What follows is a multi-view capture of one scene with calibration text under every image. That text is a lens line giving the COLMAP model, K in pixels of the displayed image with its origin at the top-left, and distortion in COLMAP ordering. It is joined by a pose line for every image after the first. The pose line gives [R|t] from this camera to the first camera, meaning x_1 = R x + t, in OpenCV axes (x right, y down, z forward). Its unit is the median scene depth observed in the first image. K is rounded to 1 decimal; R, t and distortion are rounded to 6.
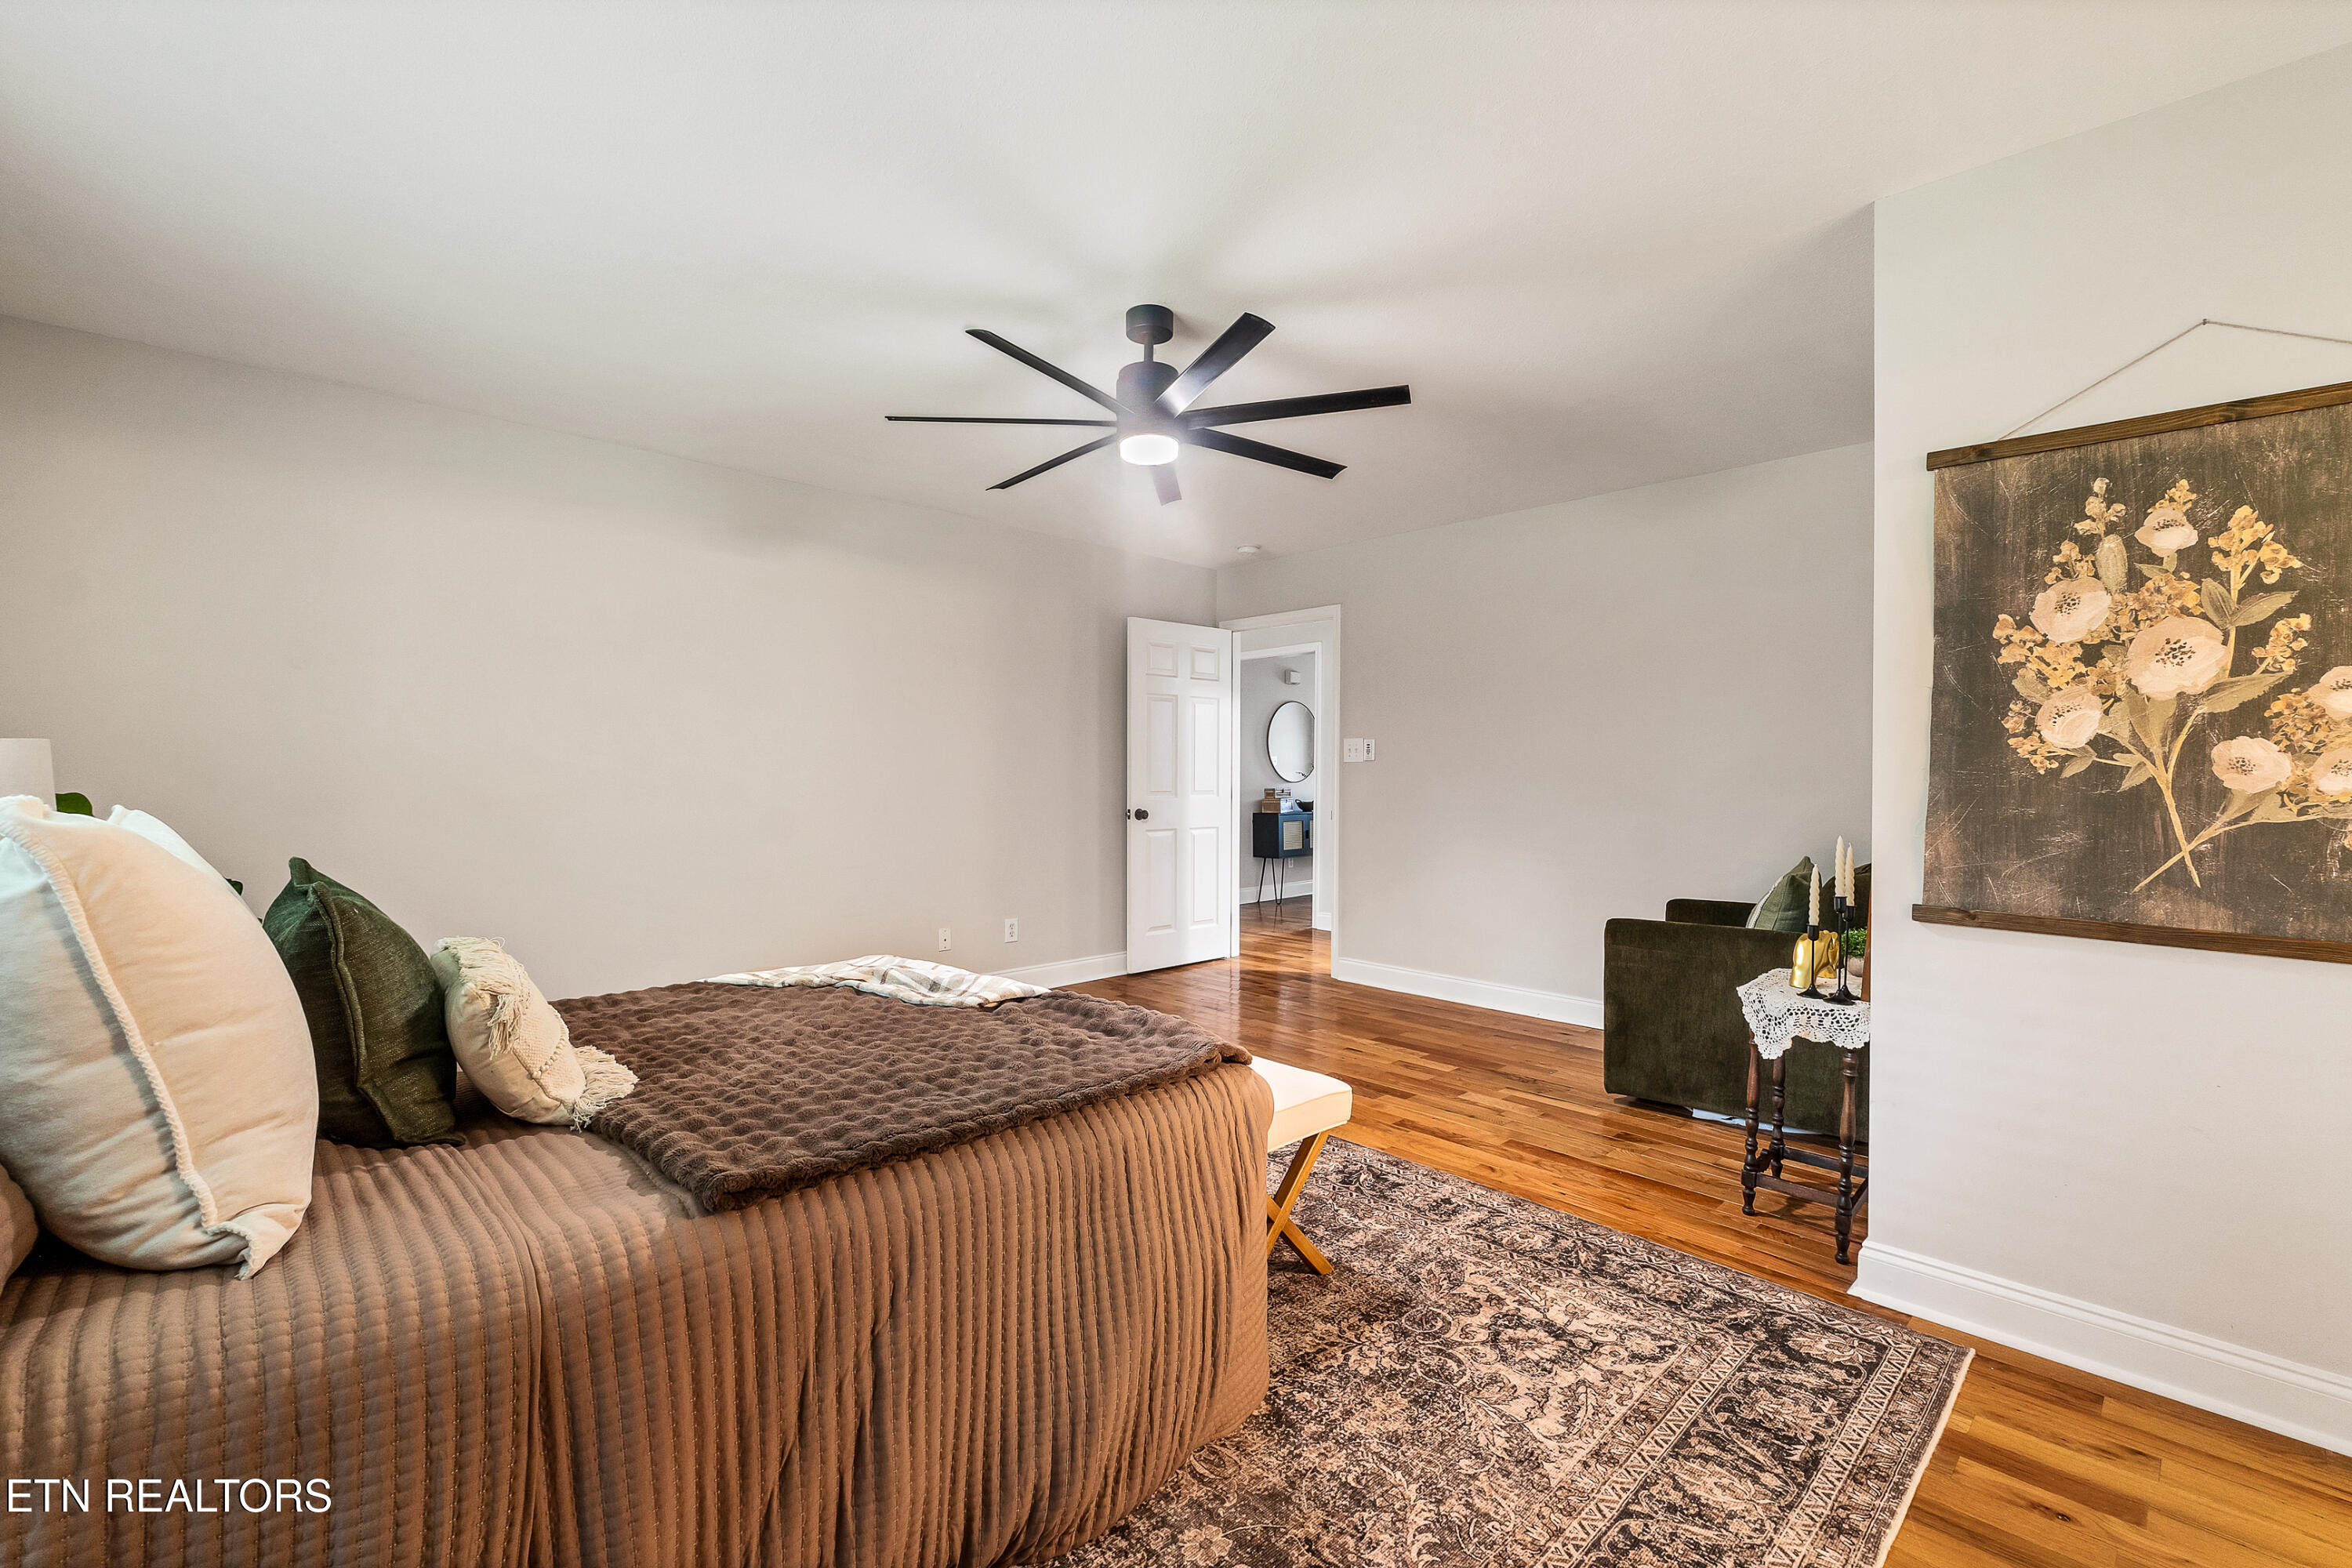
lens RADIAL K [[1023.2, 0, 1174.6], [0, 1023.2, 787.3], [0, 0, 1]] dist [-0.002233, -0.000022]
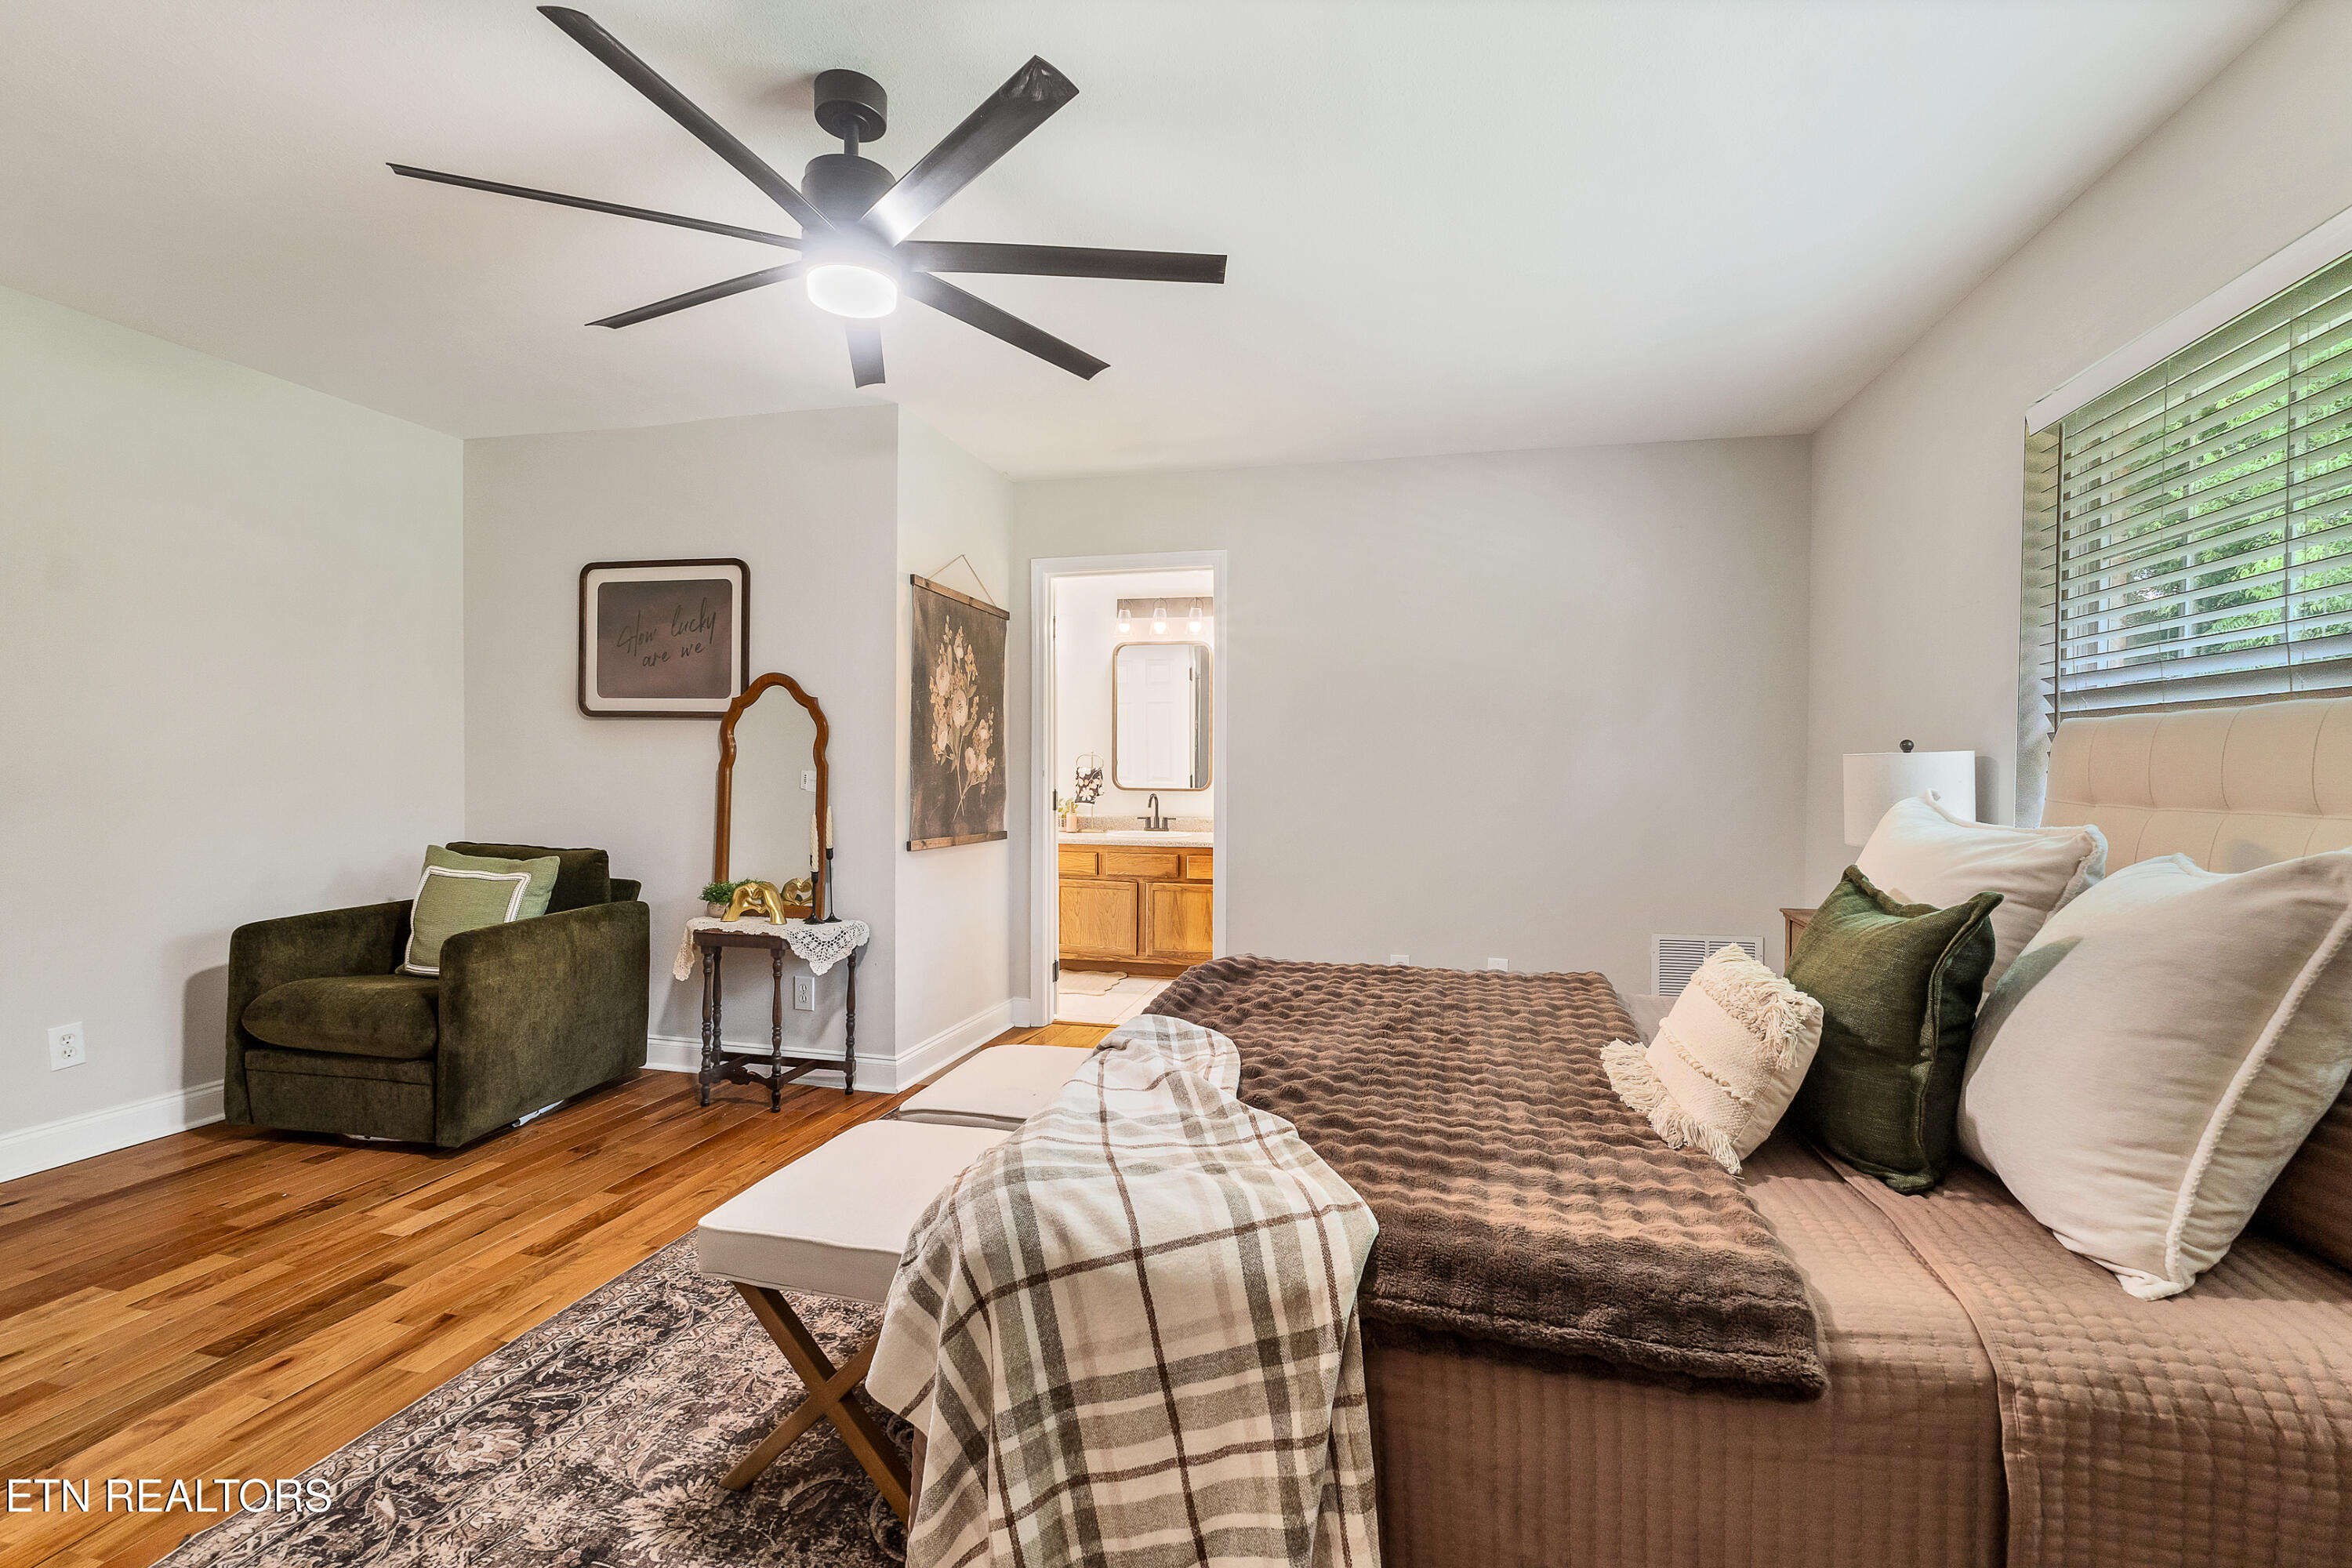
lens RADIAL K [[1023.2, 0, 1177.2], [0, 1023.2, 769.1], [0, 0, 1]] dist [-0.002233, -0.000022]
pose [[-0.526917, -0.014674, 0.849790, -0.942392], [-0.001176, 0.999863, 0.016536, -0.032721], [-0.849916, 0.007714, -0.526862, 1.527061]]
